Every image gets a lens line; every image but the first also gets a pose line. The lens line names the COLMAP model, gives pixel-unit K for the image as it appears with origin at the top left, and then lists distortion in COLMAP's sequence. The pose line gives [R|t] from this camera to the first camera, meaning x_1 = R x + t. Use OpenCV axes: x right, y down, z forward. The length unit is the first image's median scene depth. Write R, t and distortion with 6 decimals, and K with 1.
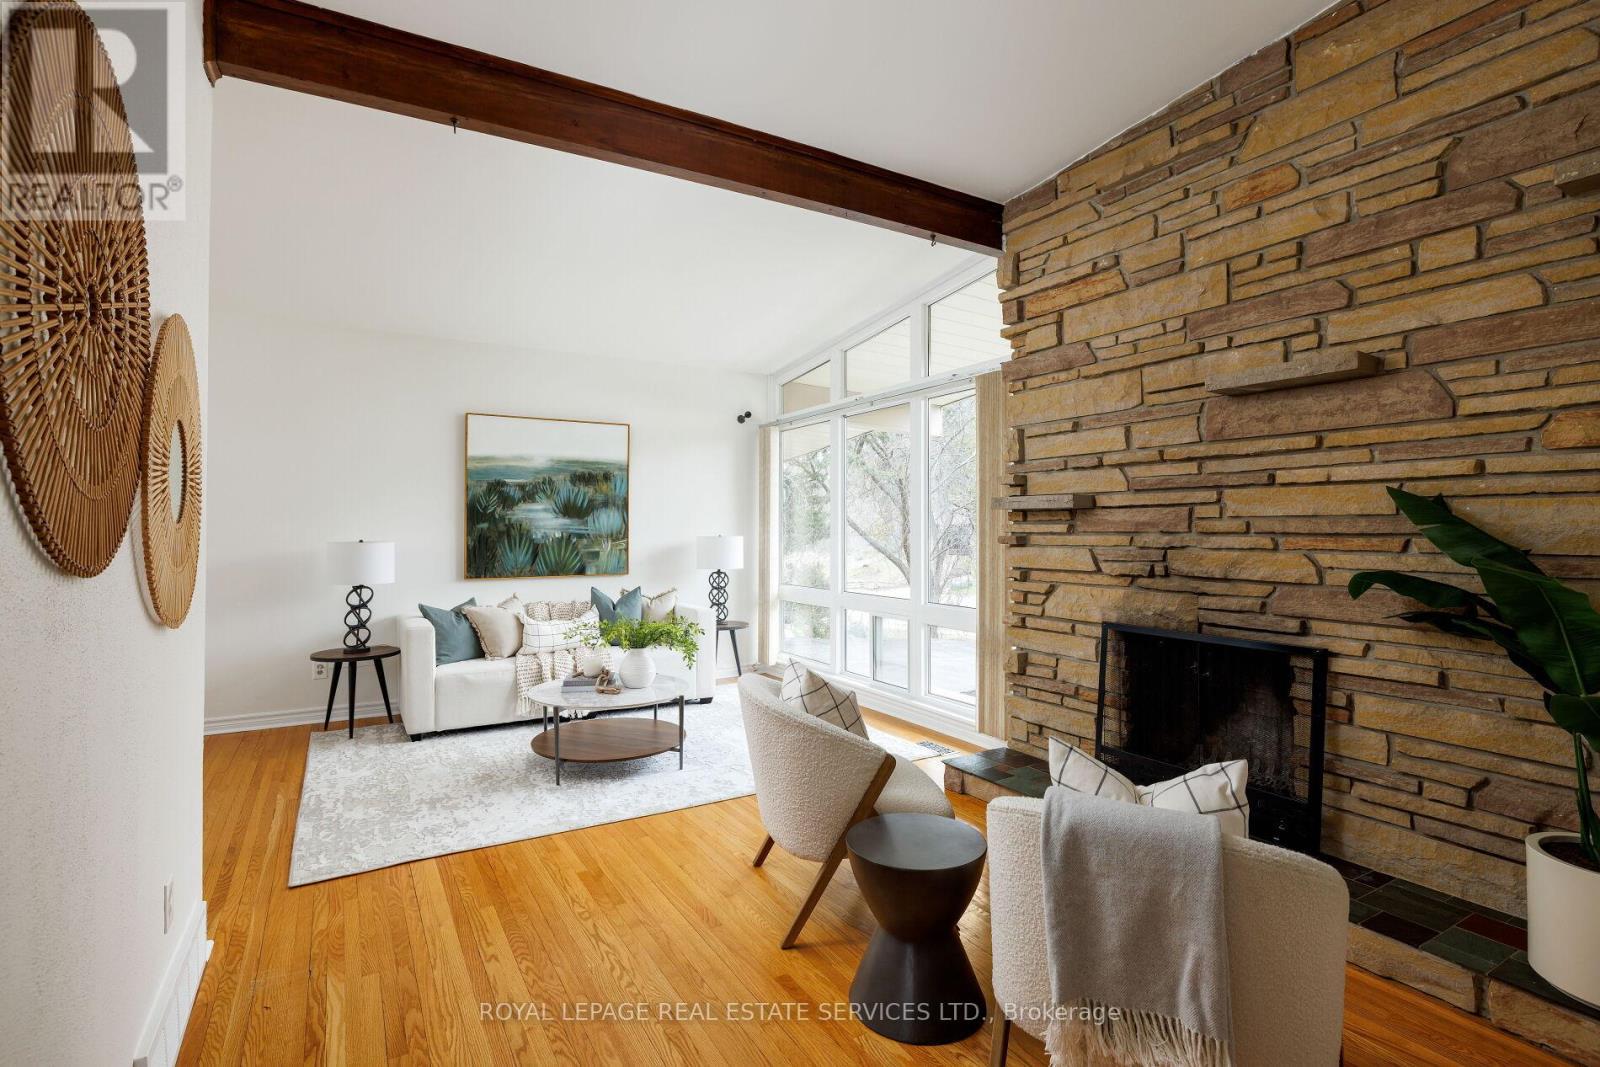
lens RADIAL K [[735.3, 0, 800.6], [0, 735.3, 529.5], [0, 0, 1]] dist [-0.020847, -0.000256]
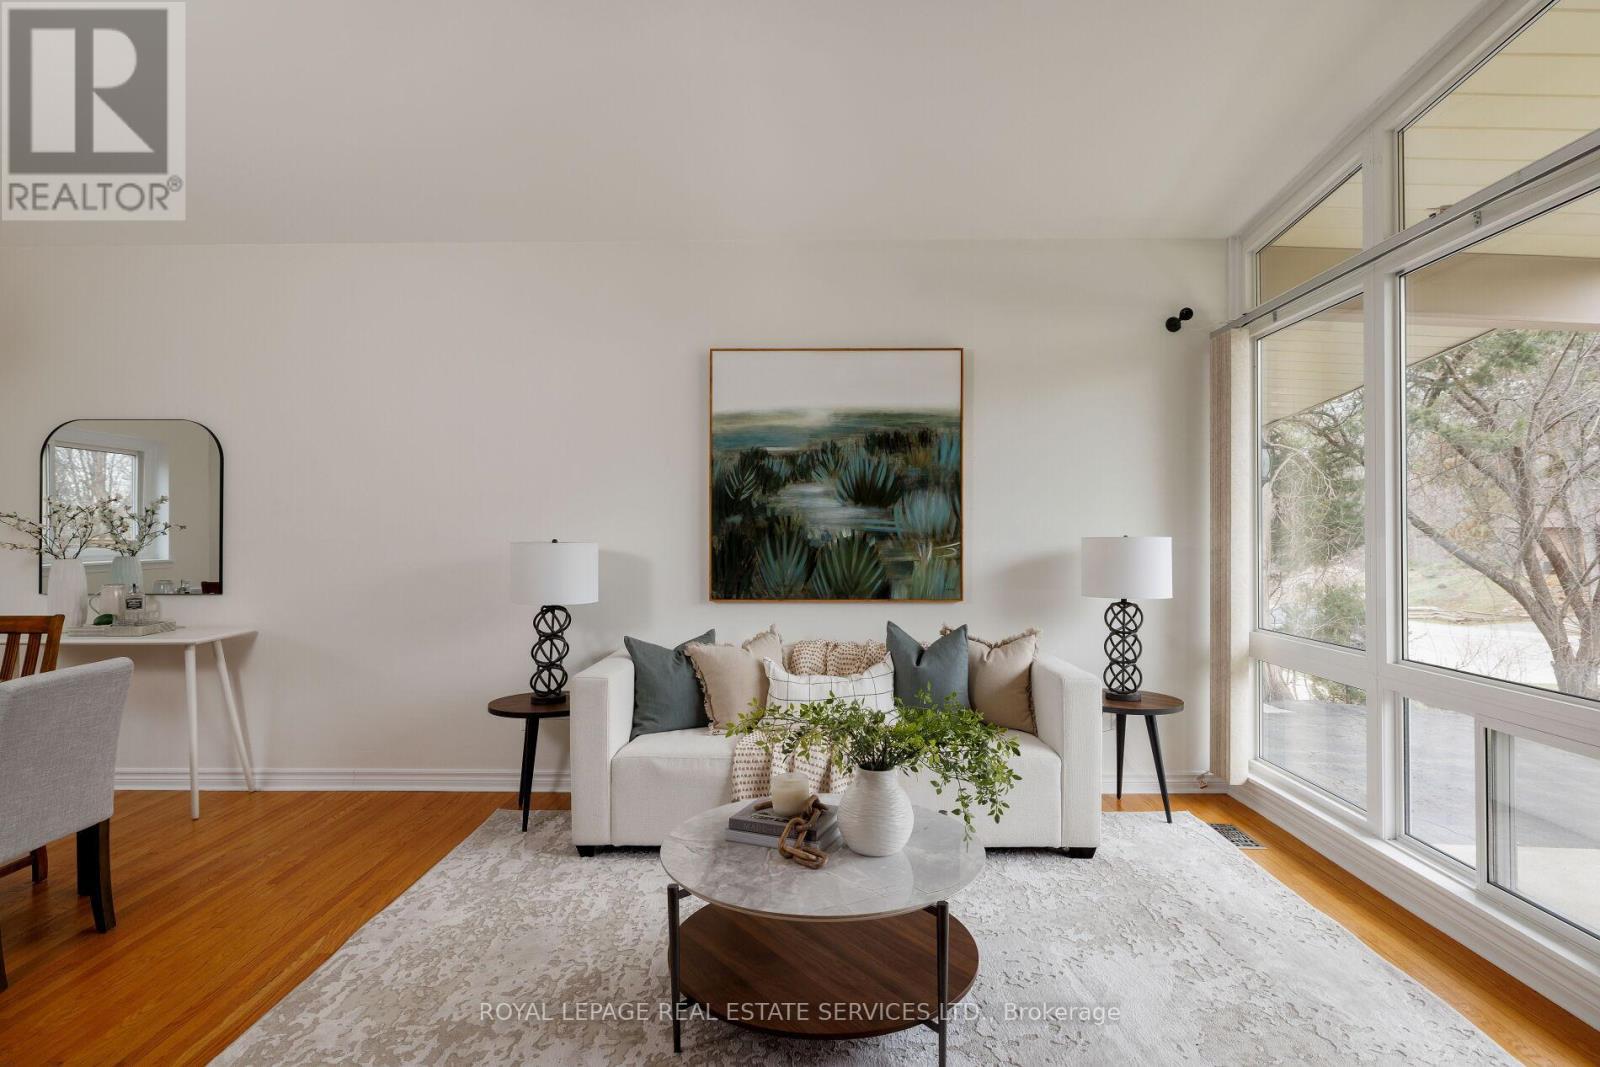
lens RADIAL K [[840.7, 0, 824.7], [0, 840.7, 522.9], [0, 0, 1]] dist [-0.006959, 0.000344]
pose [[0.854889, -0.006000, -0.518776, 0.024470], [-0.001081, 0.999910, -0.013345, 0.007680], [0.518810, 0.011969, 0.854806, 0.384041]]
